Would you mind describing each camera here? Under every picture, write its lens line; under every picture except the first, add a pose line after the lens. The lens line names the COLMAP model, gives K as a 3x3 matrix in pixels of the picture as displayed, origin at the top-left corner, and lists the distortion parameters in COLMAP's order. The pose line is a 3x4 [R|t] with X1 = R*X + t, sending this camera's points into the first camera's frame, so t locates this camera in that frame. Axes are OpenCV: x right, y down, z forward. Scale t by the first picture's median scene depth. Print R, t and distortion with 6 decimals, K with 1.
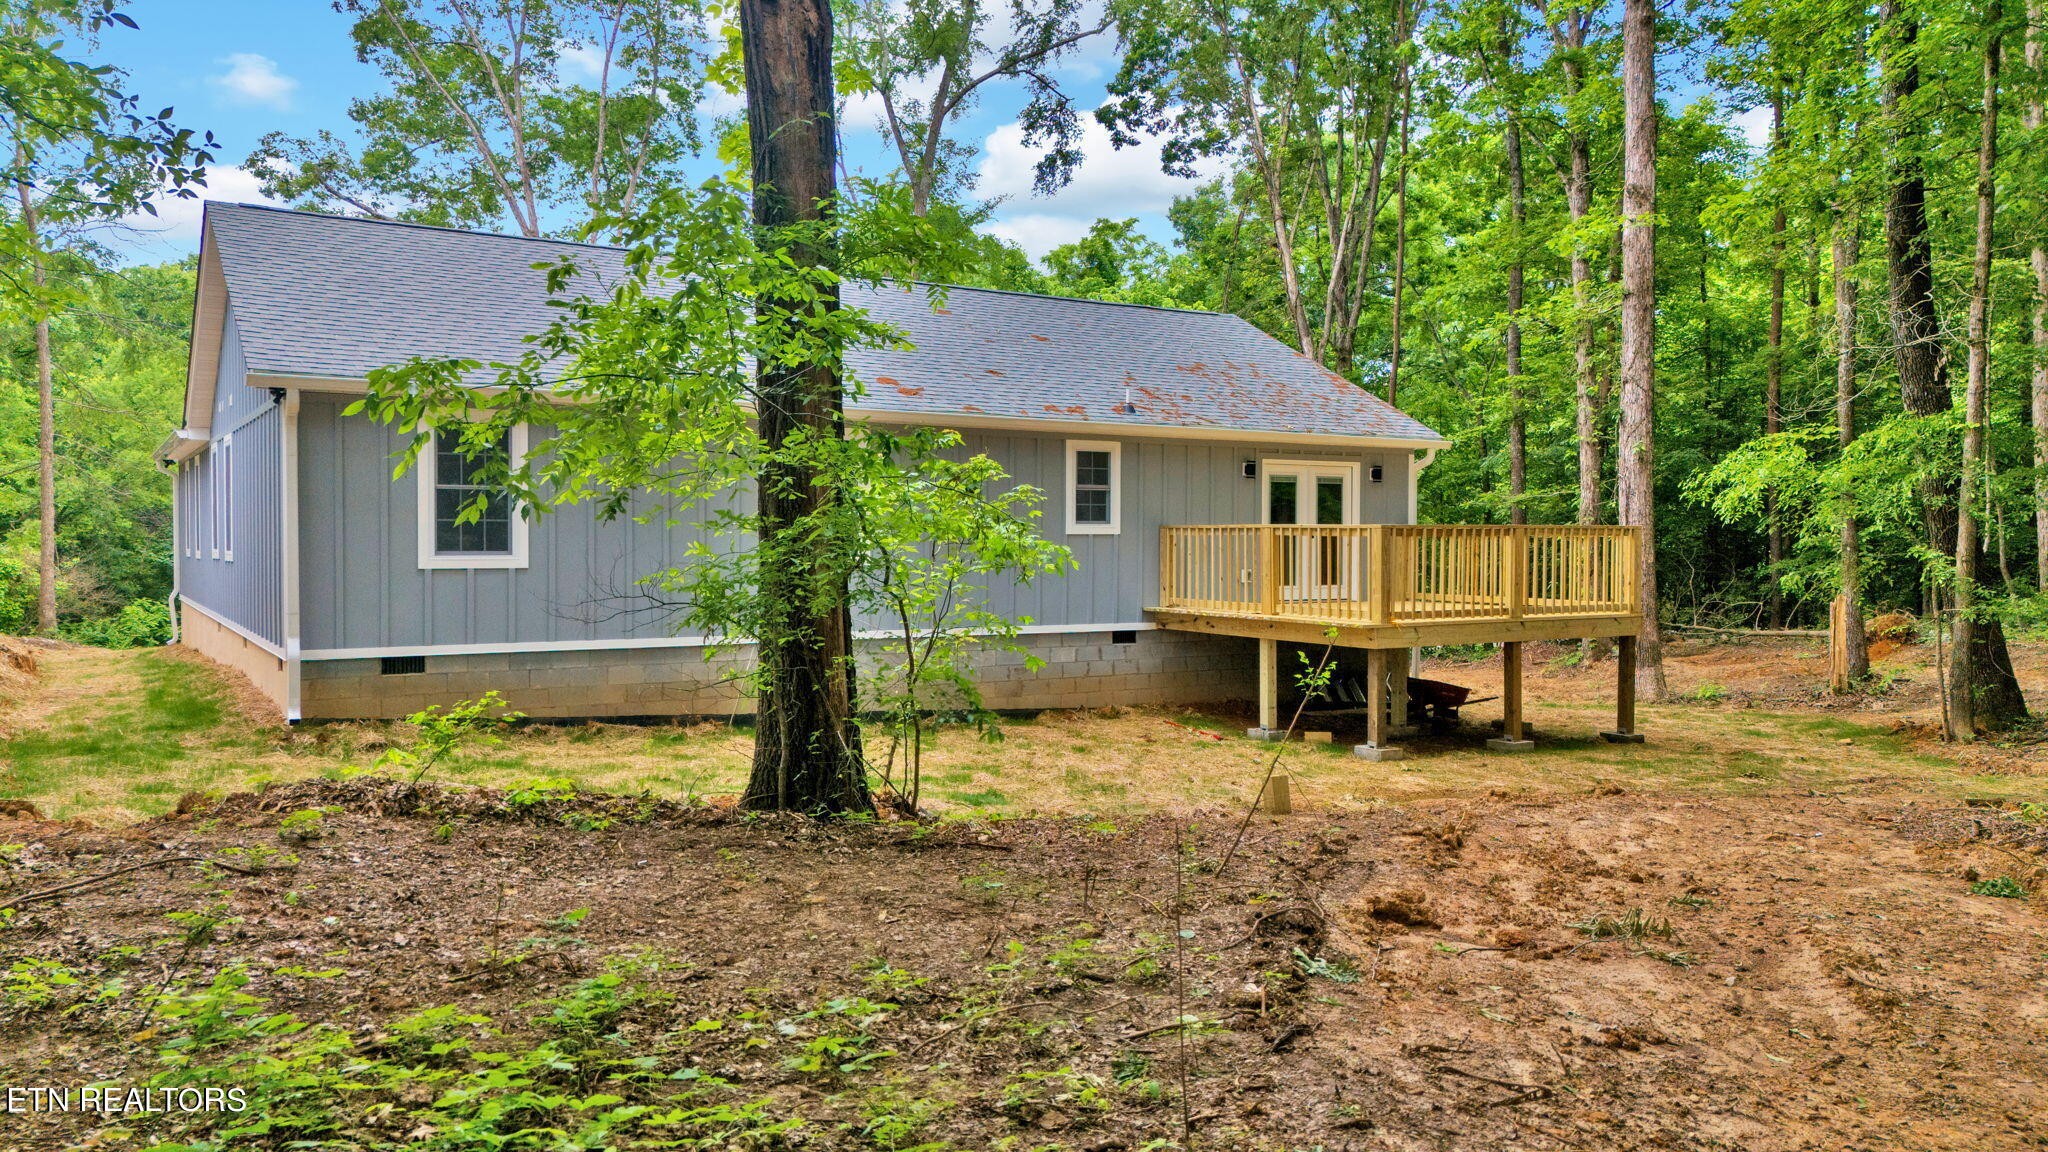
lens RADIAL K [[1551.7, 0, 1024.0], [0, 1551.7, 576.0], [0, 0, 1]] dist [0.052981, -0.001480]
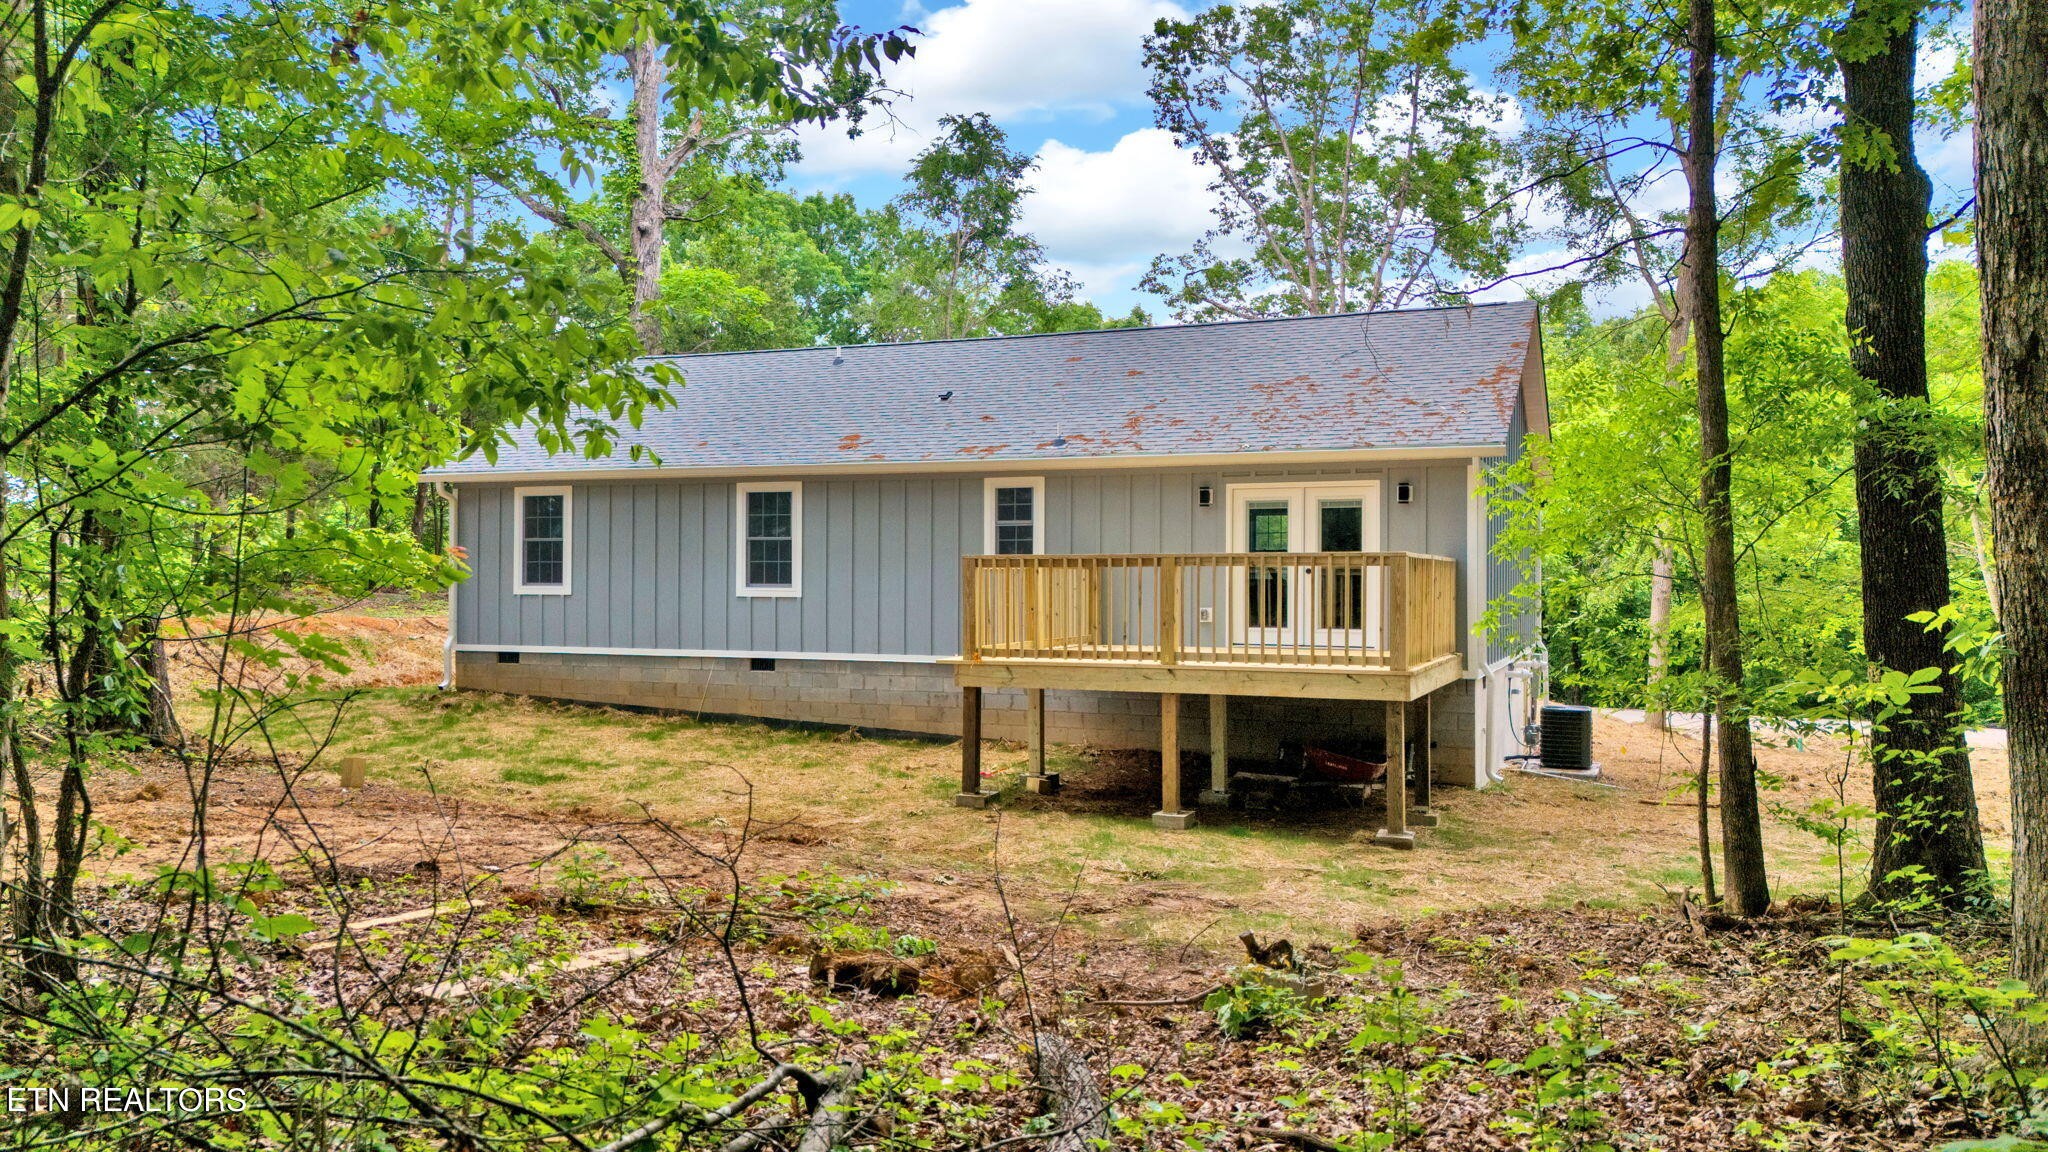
lens RADIAL K [[1551.7, 0, 1024.0], [0, 1551.7, 576.0], [0, 0, 1]] dist [0.052981, -0.001480]
pose [[0.558580, -0.005538, -0.829432, 0.799533], [-0.023150, 0.999484, -0.022264, -0.000021], [0.829127, 0.031638, 0.558164, 0.395772]]
